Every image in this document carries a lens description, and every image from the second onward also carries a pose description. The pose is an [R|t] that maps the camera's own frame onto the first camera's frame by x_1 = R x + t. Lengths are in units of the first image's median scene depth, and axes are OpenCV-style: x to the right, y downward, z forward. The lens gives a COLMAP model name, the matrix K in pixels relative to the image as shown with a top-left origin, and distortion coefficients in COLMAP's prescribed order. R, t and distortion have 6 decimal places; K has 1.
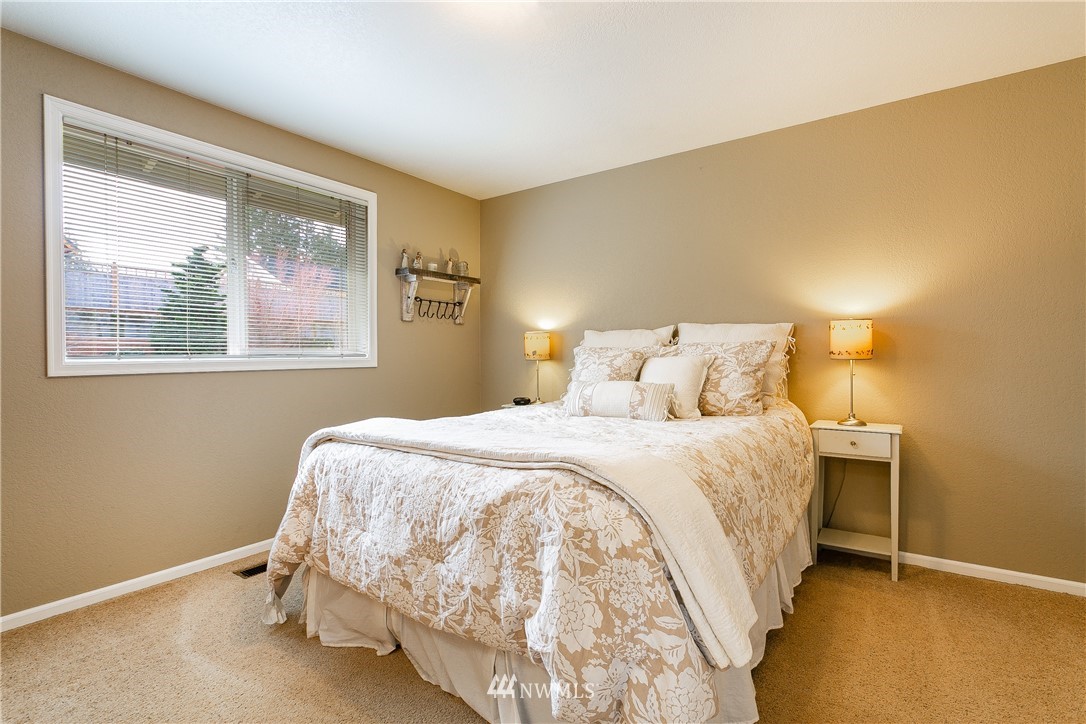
lens RADIAL K [[515.3, 0, 542.8], [0, 515.3, 362.8], [0, 0, 1]] dist [-0.004282, 0.002930]
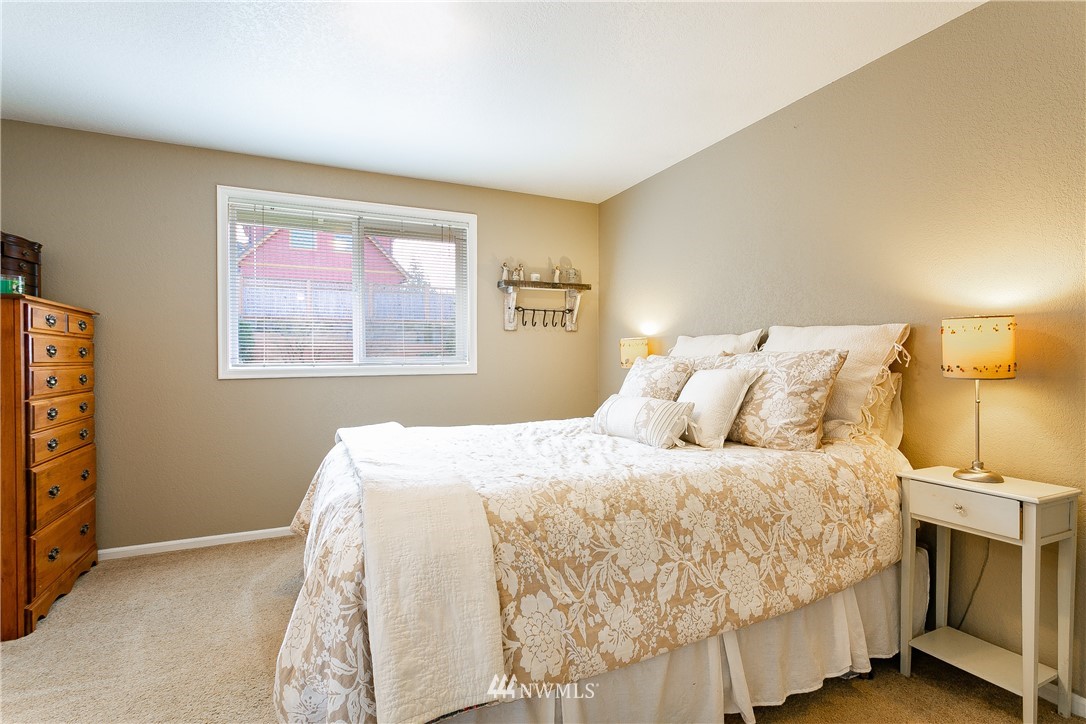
lens RADIAL K [[515.3, 0, 541.3], [0, 515.3, 361.3], [0, 0, 1]] dist [-0.004282, 0.002930]
pose [[0.866139, 0.006523, -0.499760, 0.446785], [-0.007965, 0.999968, -0.000752, -0.023649], [0.499739, 0.004631, 0.866164, 0.159064]]
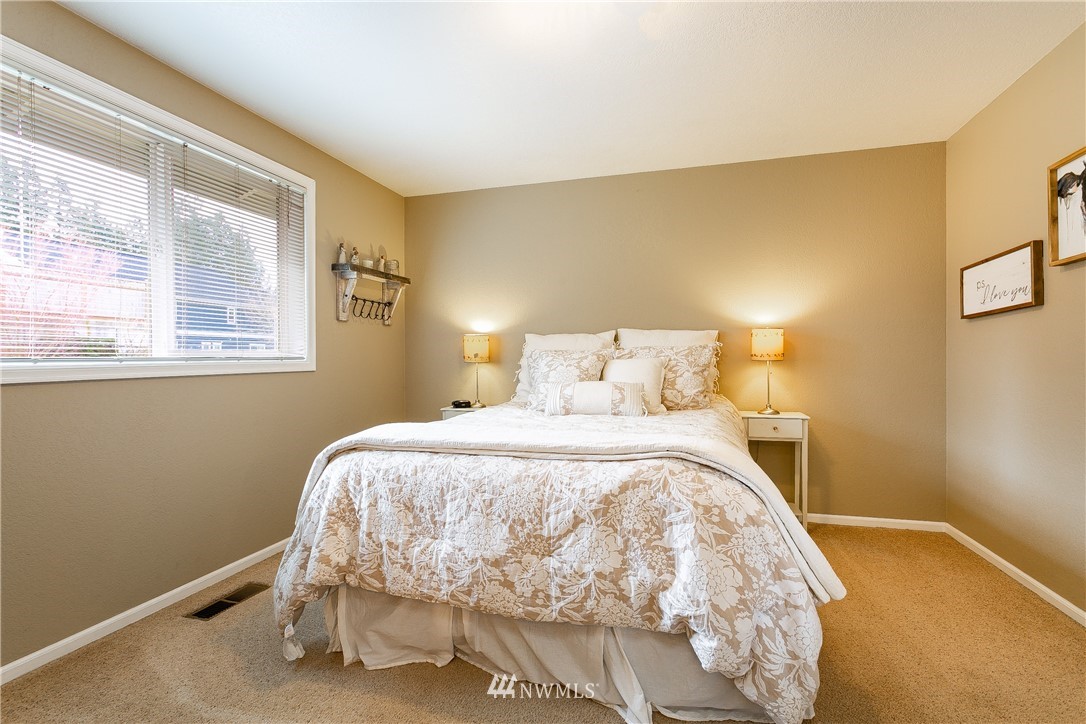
lens RADIAL K [[515.3, 0, 544.0], [0, 515.3, 362.8], [0, 0, 1]] dist [-0.004282, 0.002930]
pose [[0.944435, -0.004171, 0.328672, -0.313341], [0.006299, 0.999966, -0.005411, 0.001798], [-0.328638, 0.007181, 0.944429, 0.011370]]
